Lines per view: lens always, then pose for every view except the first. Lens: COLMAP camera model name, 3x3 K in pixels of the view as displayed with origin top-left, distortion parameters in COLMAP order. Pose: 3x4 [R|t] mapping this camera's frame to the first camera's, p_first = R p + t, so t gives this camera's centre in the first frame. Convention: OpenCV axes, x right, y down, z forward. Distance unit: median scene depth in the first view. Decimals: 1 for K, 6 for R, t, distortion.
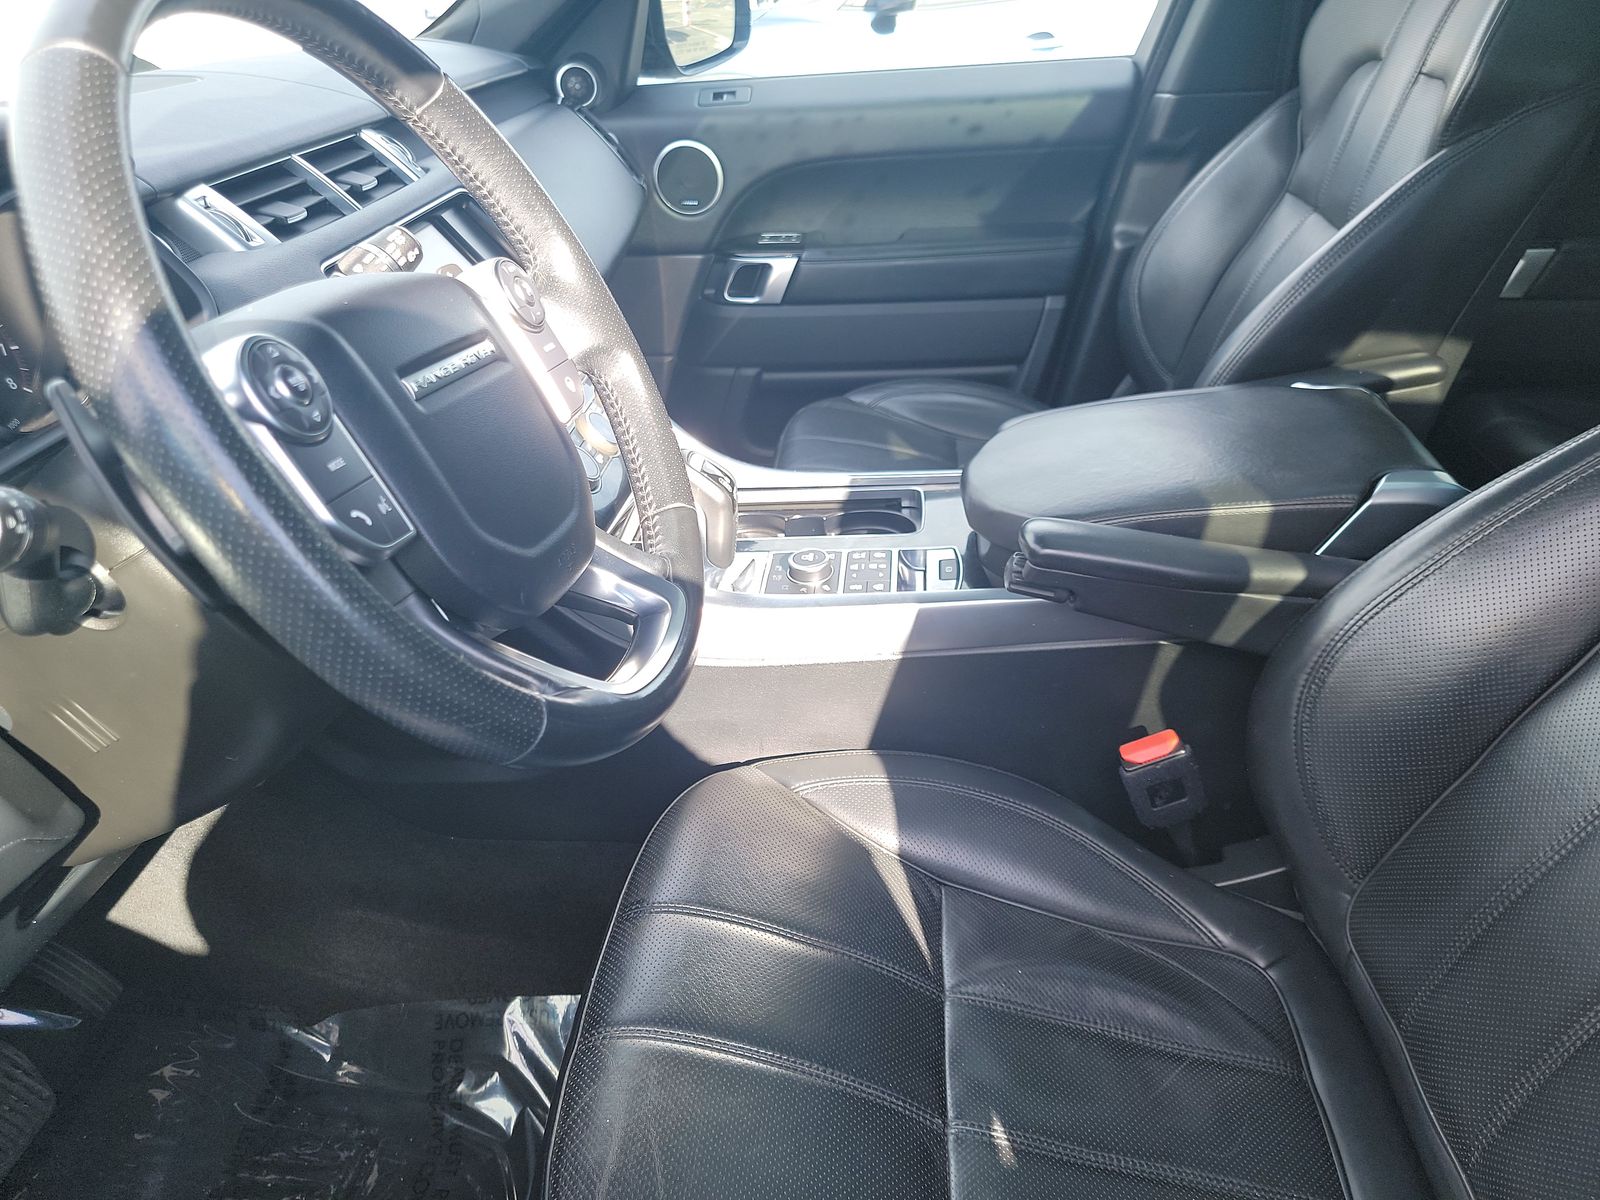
lens RADIAL K [[1127.4, 0, 794.2], [0, 1127.4, 594.7], [0, 0, 1]] dist [0.059623, -0.052914]
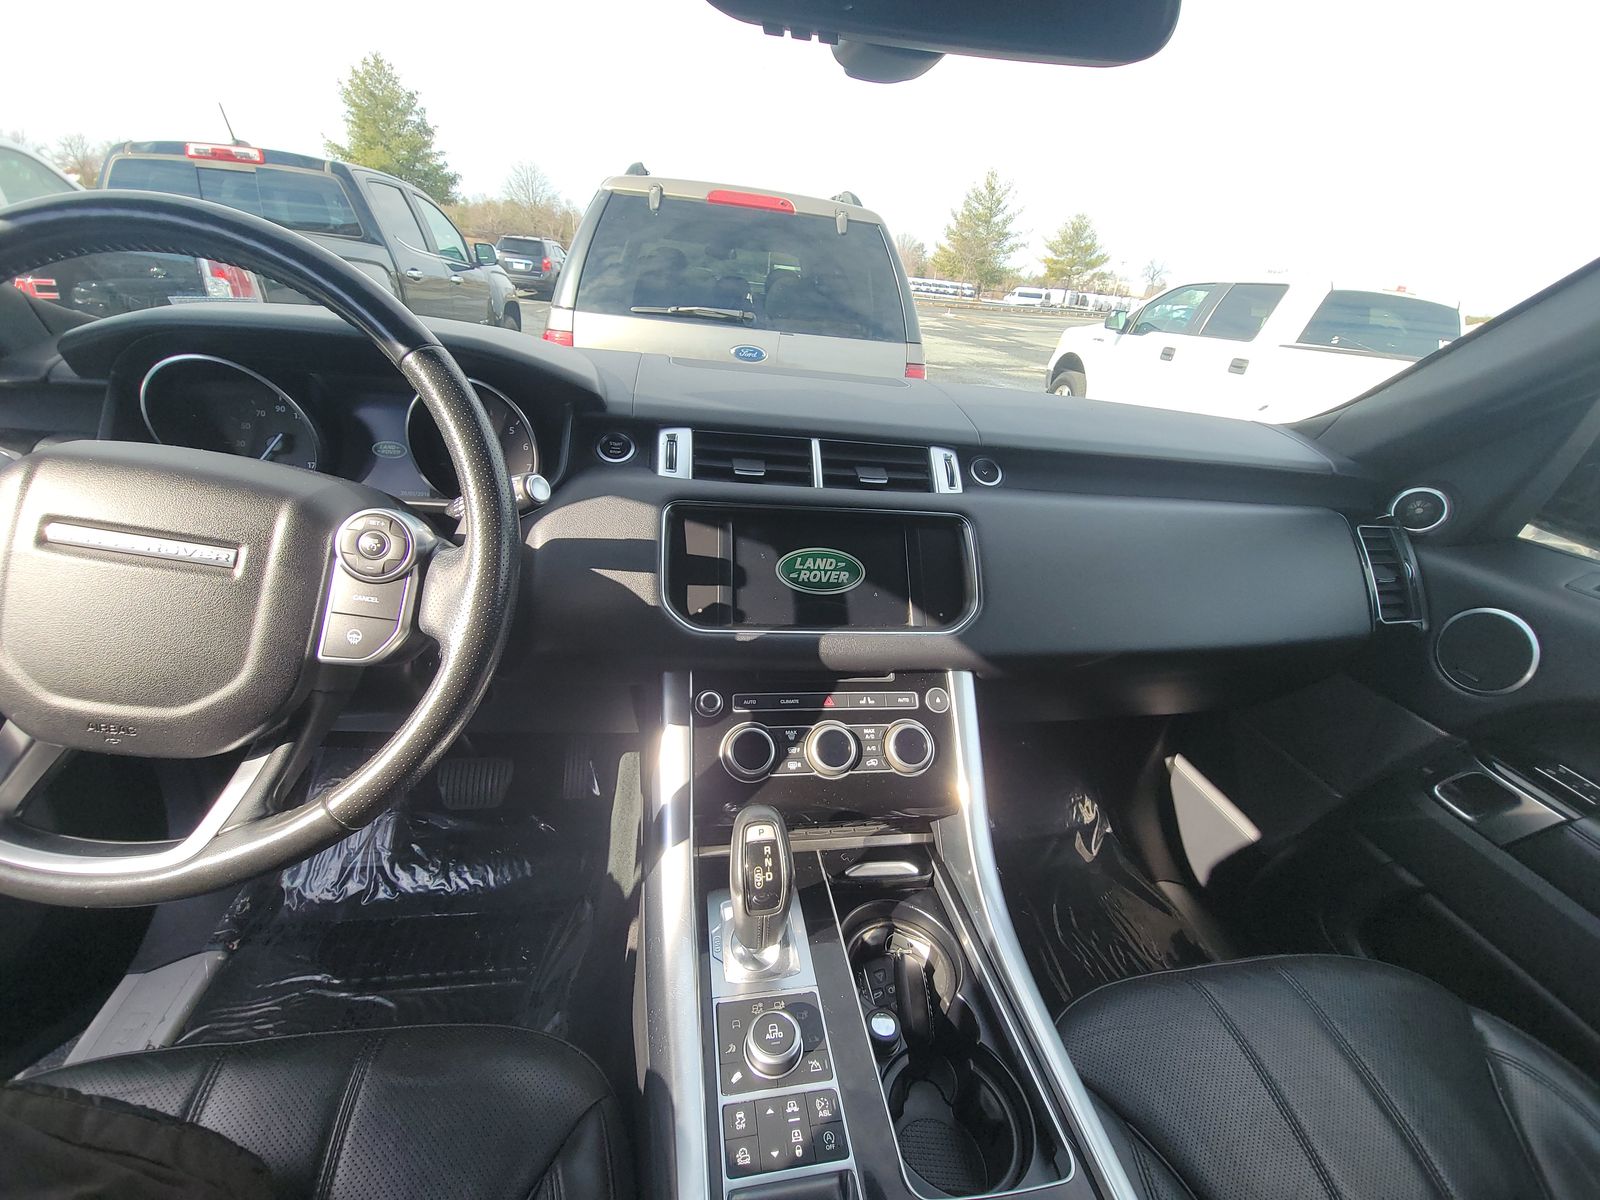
lens RADIAL K [[649.3, 0, 806.8], [0, 649.3, 597.2], [0, 0, 1]] dist [-0.009224, -0.000430]
pose [[0.264355, 0.460093, -0.847603, 0.259865], [-0.578747, 0.778712, 0.242196, -0.391586], [0.771472, 0.426522, 0.472134, 0.672110]]
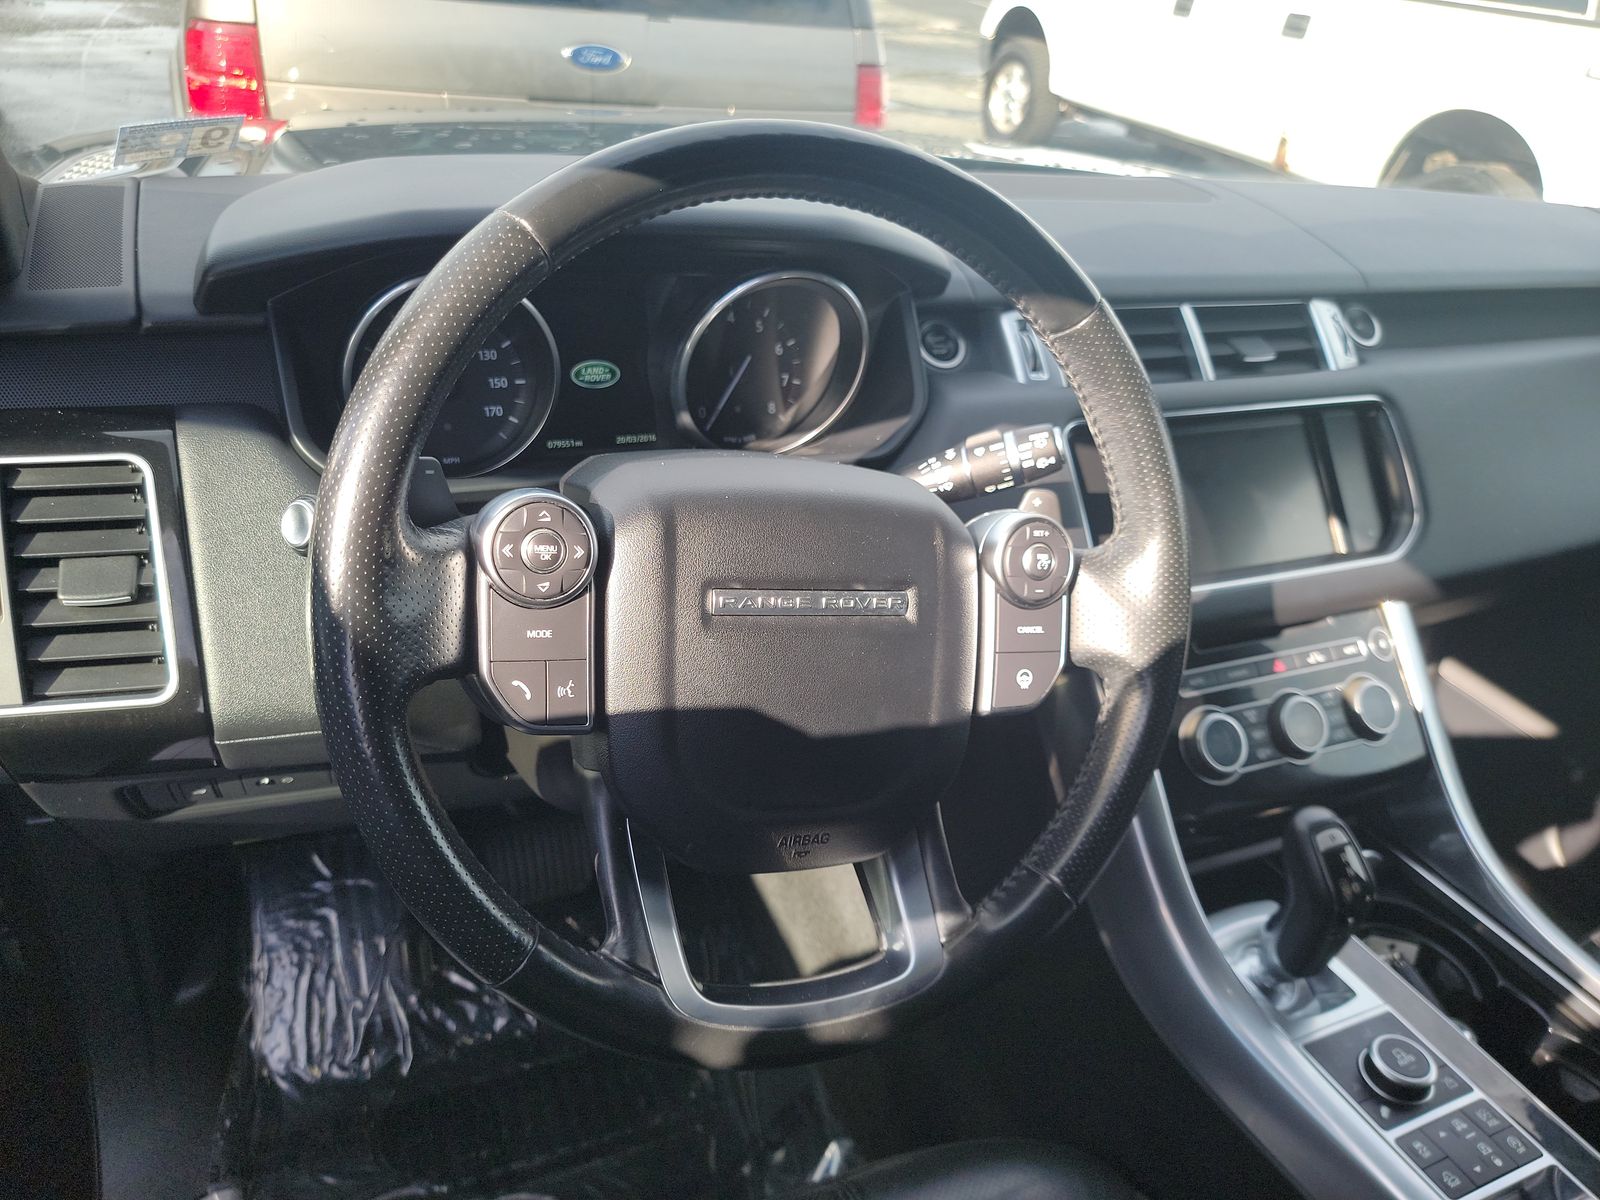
lens RADIAL K [[1127.4, 0, 795.2], [0, 1127.4, 592.3], [0, 0, 1]] dist [0.059623, -0.052914]
pose [[0.486862, 0.515369, -0.705238, 0.175250], [-0.538794, 0.812680, 0.221927, -0.215111], [0.687507, 0.271930, 0.673341, 0.205085]]
